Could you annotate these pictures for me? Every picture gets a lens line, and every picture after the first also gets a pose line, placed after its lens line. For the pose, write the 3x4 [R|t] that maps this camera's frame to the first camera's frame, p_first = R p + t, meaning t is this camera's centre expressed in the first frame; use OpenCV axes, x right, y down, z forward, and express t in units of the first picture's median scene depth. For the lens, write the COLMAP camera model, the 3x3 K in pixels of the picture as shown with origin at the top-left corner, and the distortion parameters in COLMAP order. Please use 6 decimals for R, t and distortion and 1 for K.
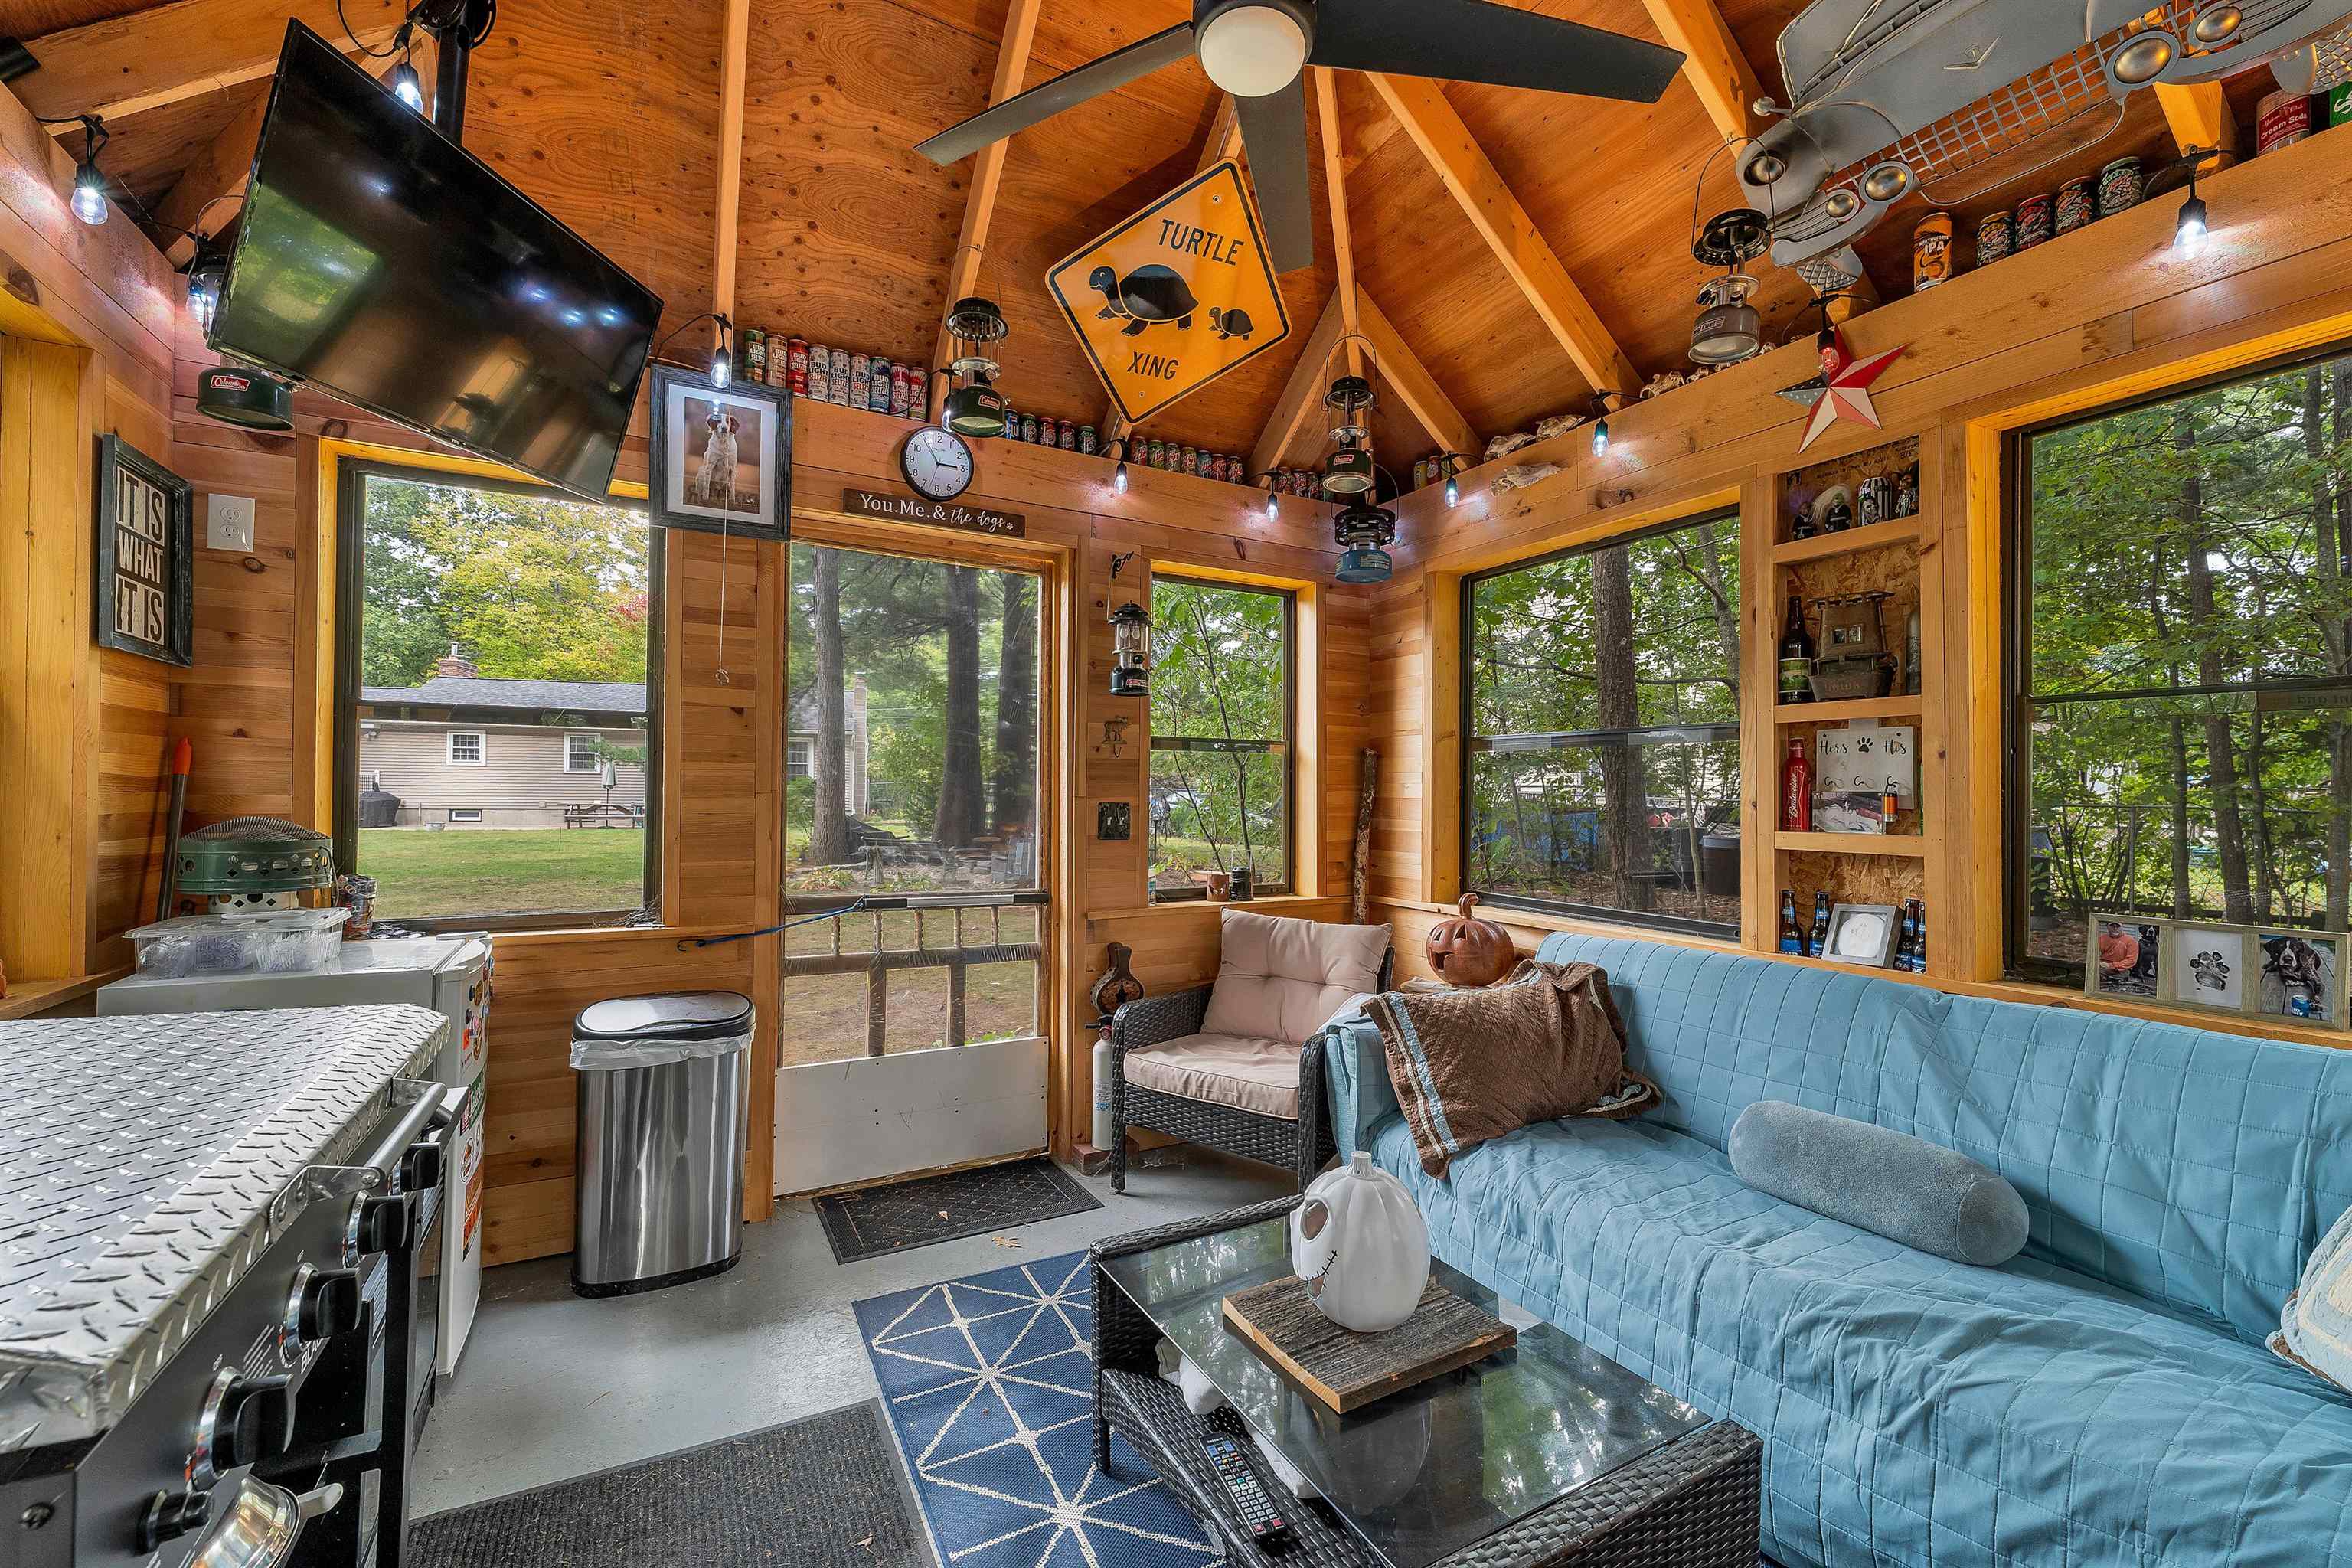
lens RADIAL K [[994.7, 0, 1181.3], [0, 994.7, 790.0], [0, 0, 1]] dist [0.003614, -0.000720]
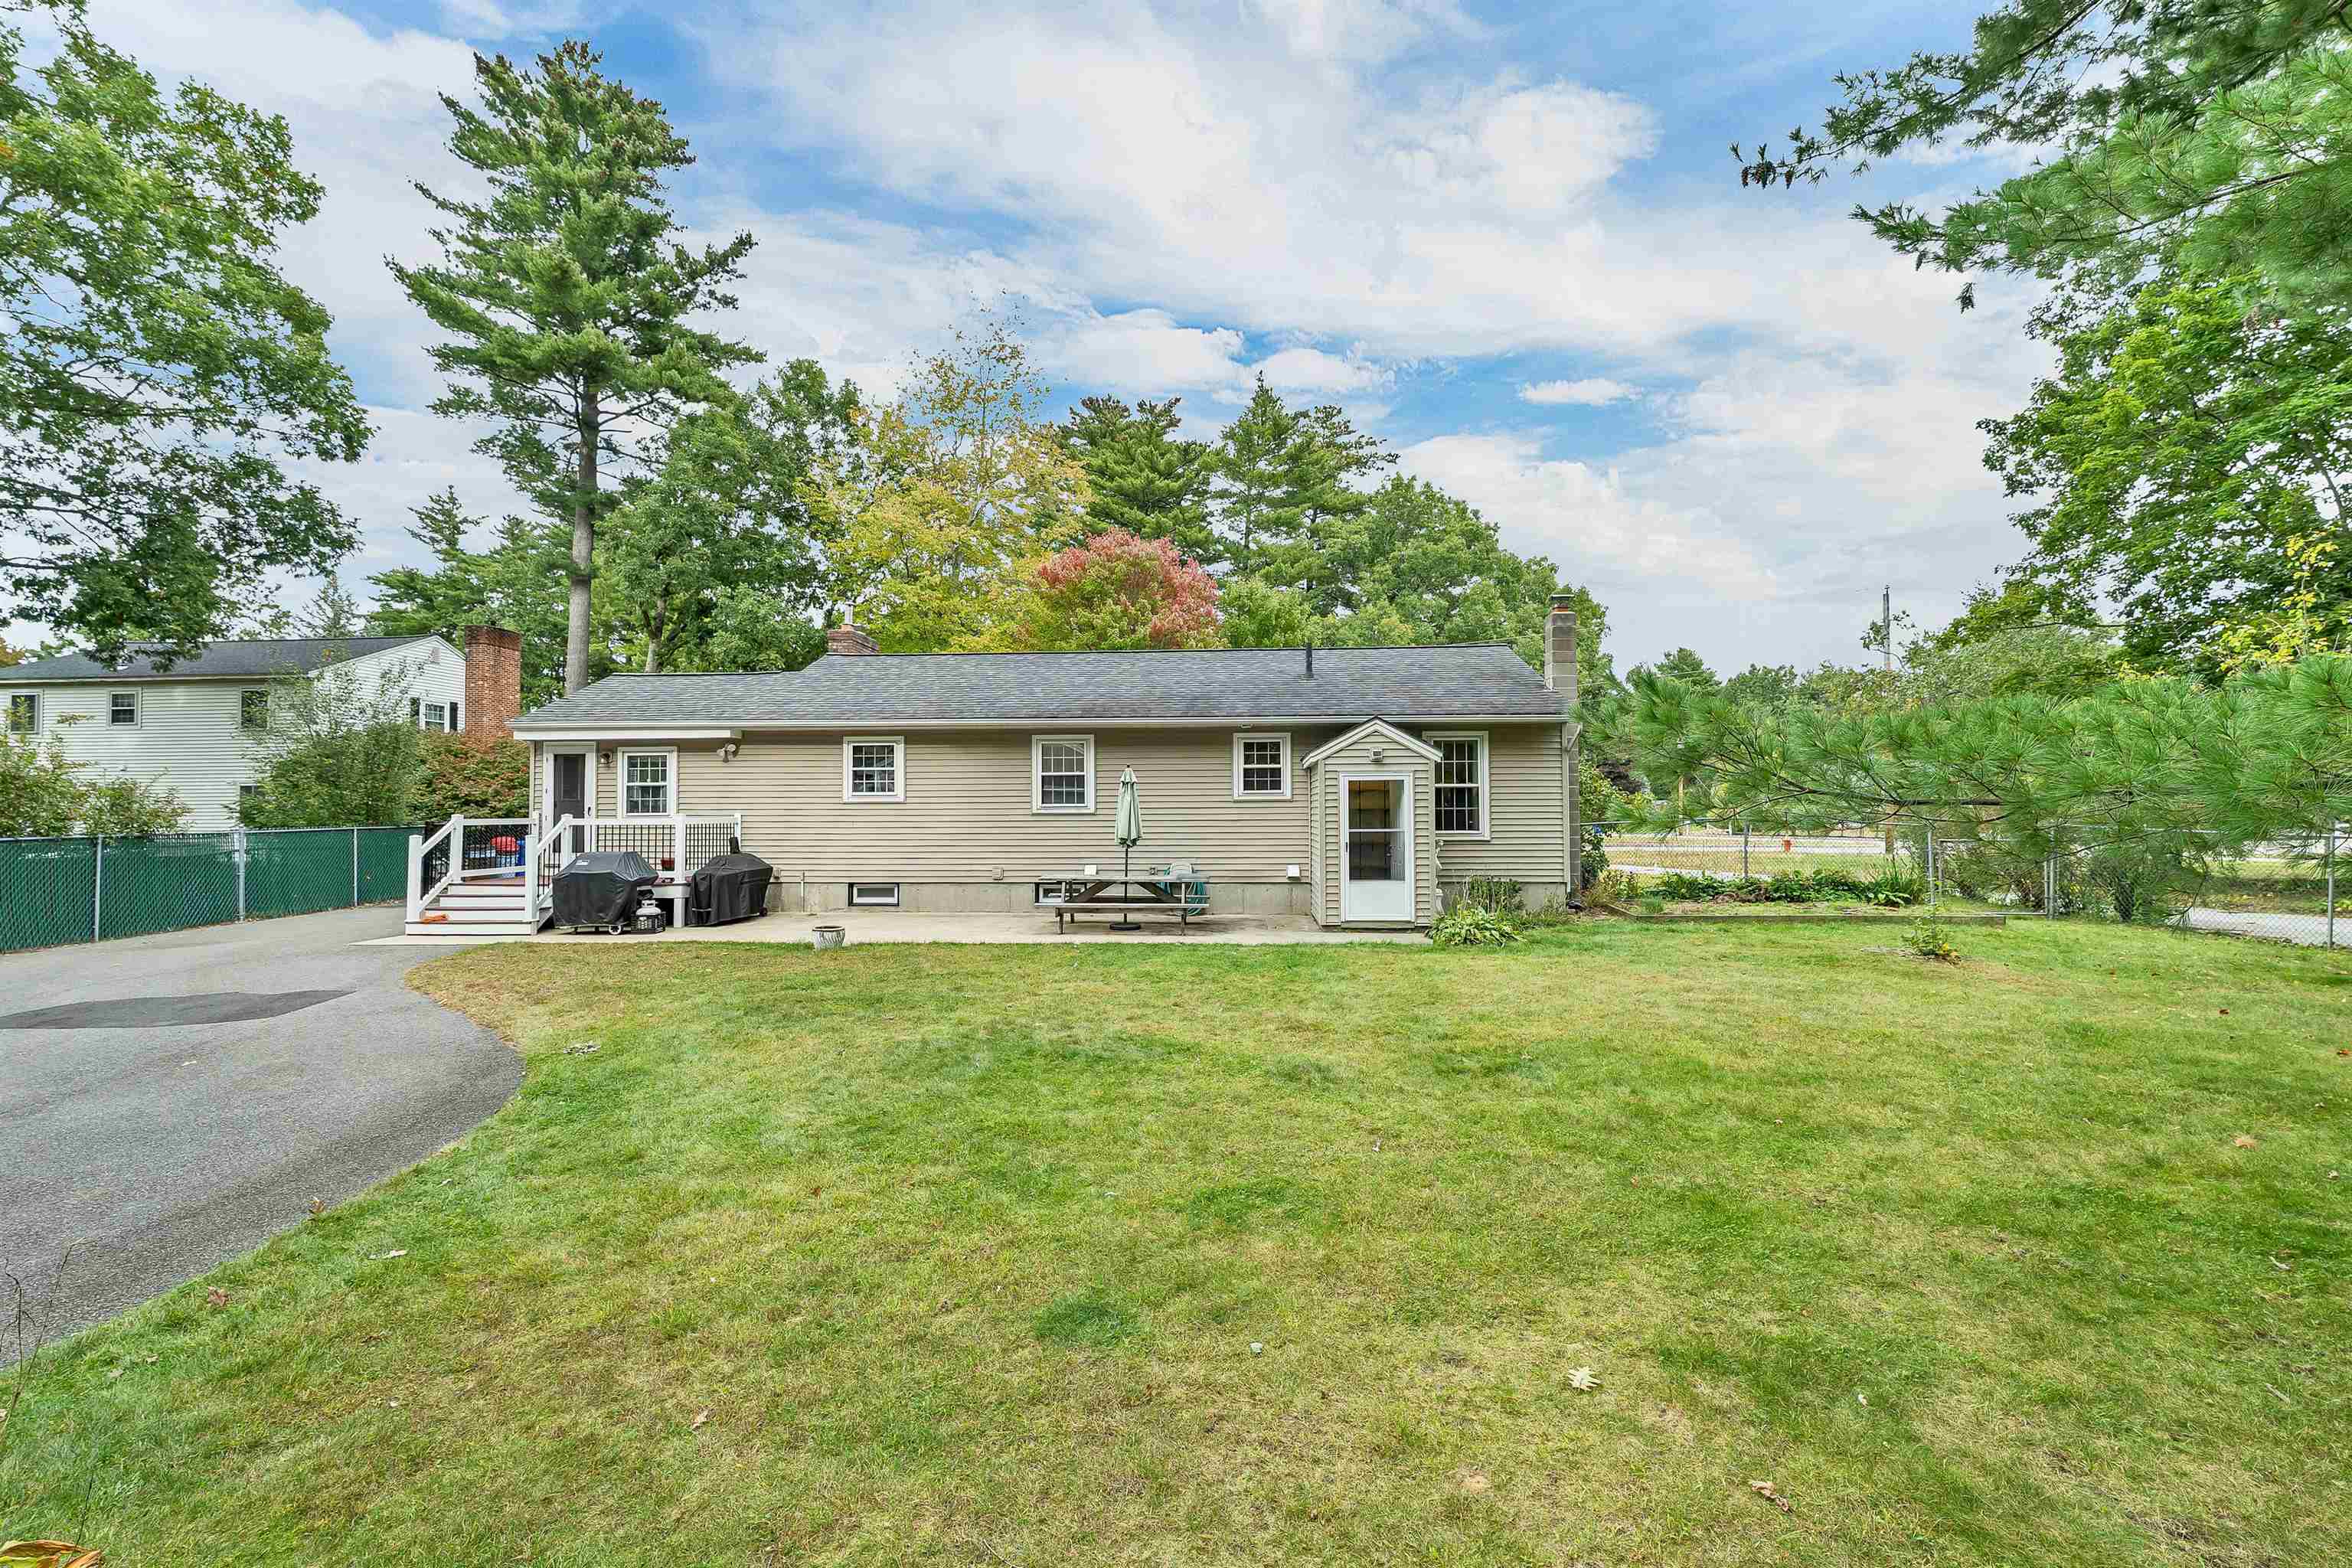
lens RADIAL K [[994.7, 0, 1173.5], [0, 994.7, 781.3], [0, 0, 1]] dist [0.003614, -0.000720]
pose [[0.954781, -0.022633, -0.296448, -0.399464], [0.015852, 0.999555, -0.025257, -0.019512], [0.296888, 0.019416, 0.954715, 0.528513]]
